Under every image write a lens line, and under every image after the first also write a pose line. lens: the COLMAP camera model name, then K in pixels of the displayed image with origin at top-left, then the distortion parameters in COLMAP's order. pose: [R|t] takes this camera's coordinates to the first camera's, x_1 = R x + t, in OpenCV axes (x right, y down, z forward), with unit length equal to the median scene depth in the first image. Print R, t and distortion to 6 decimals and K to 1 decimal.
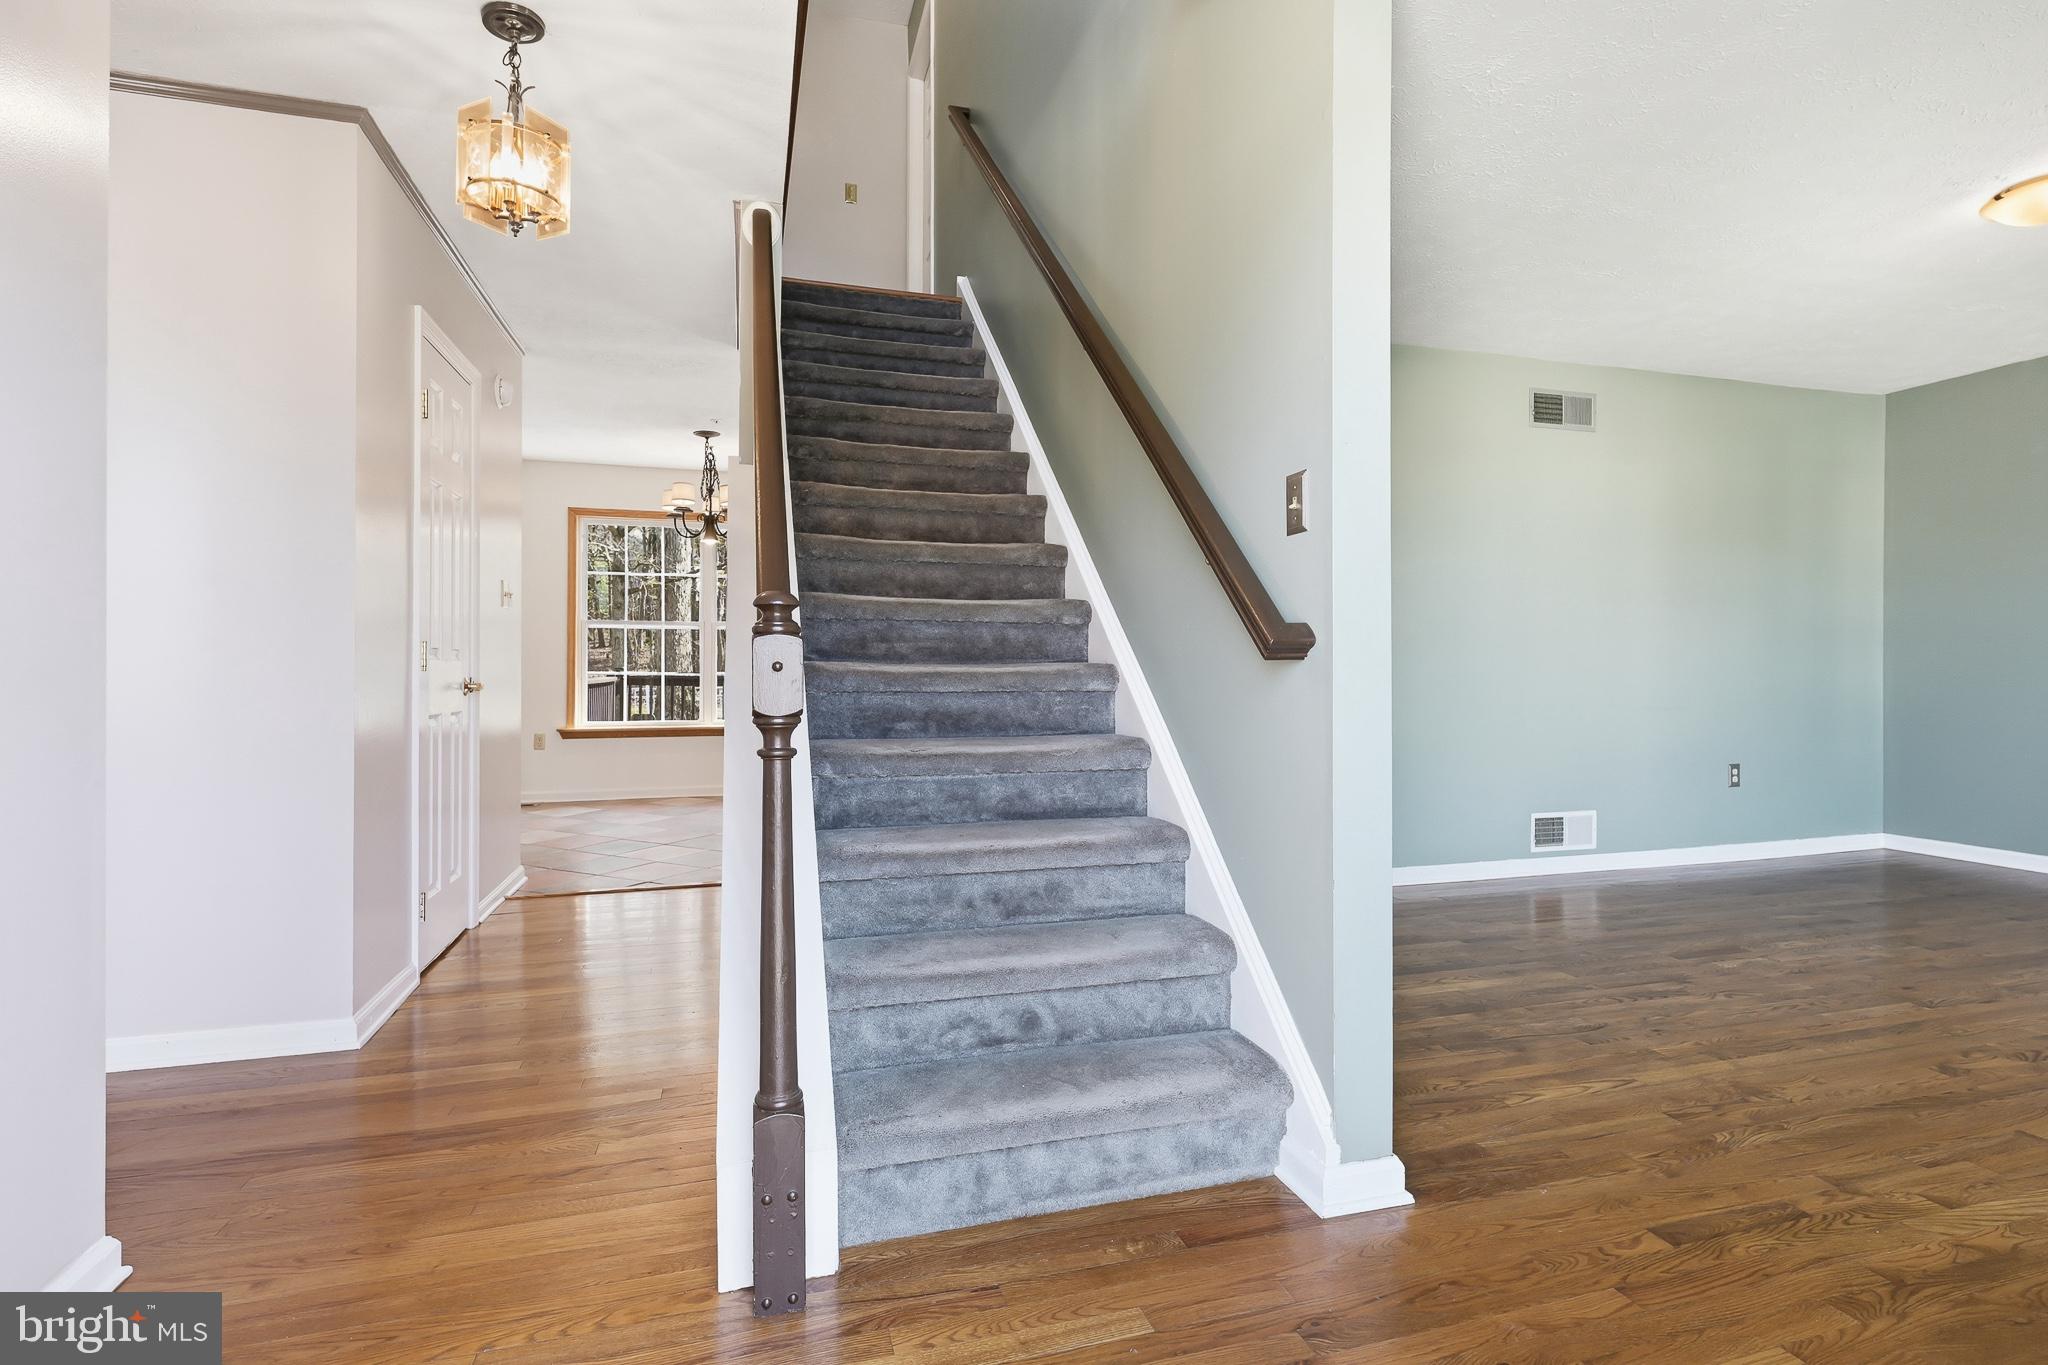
lens RADIAL K [[973.2, 0, 1033.8], [0, 973.2, 673.0], [0, 0, 1]] dist [-0.002733, -0.000734]
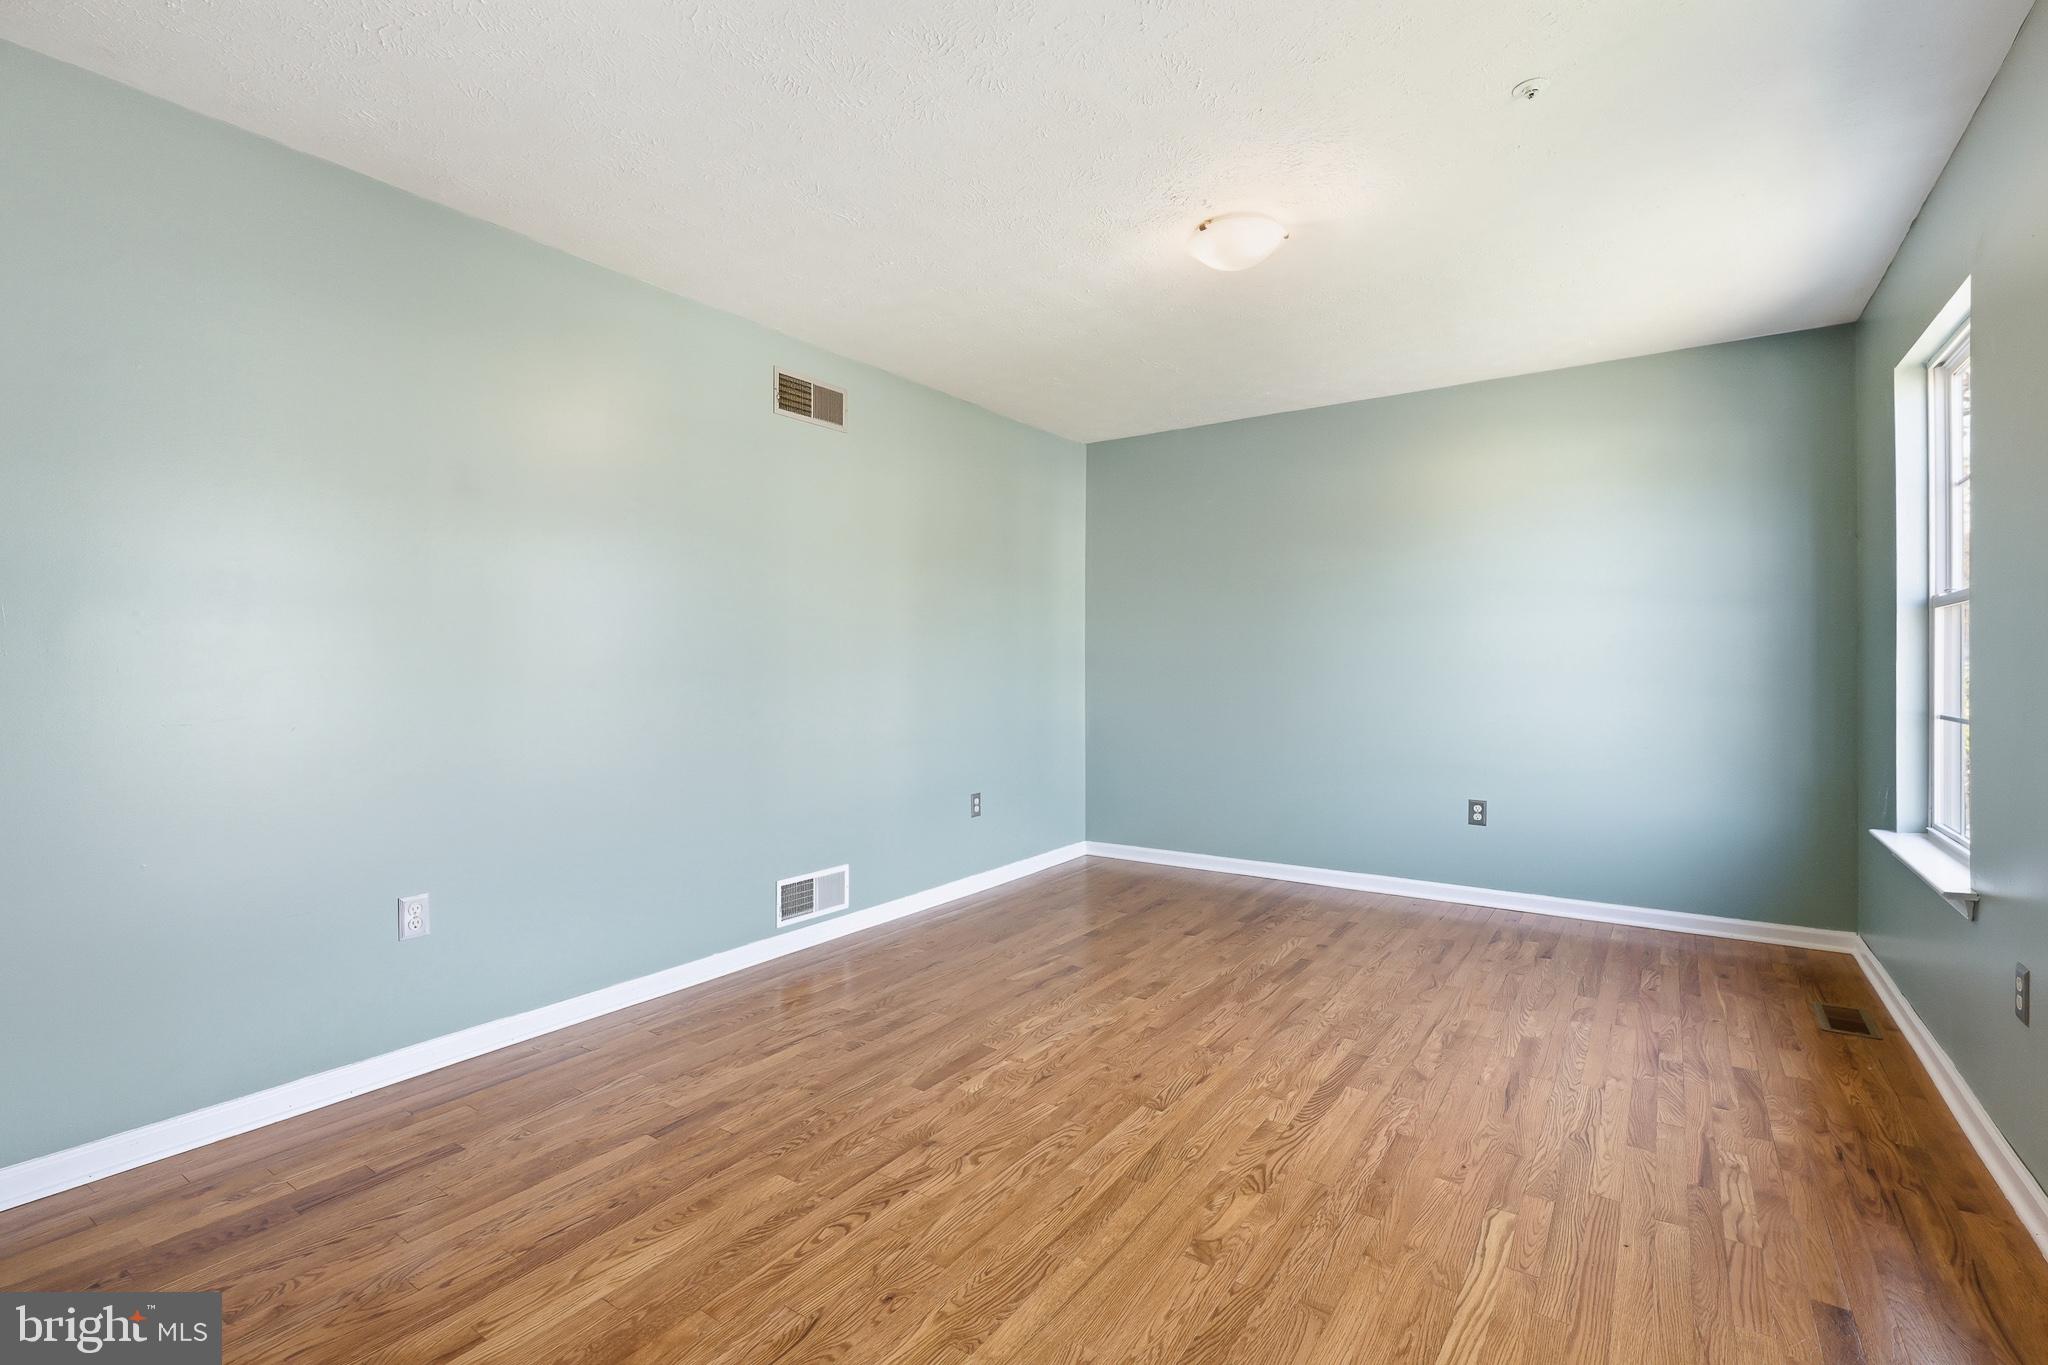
lens RADIAL K [[923.2, 0, 1033.1], [0, 923.2, 676.3], [0, 0, 1]] dist [-0.000638, -0.000532]
pose [[0.770469, -0.006016, 0.637449, 0.250135], [0.002708, 0.999977, 0.006164, -0.046943], [-0.637472, -0.003023, 0.770468, 0.356854]]
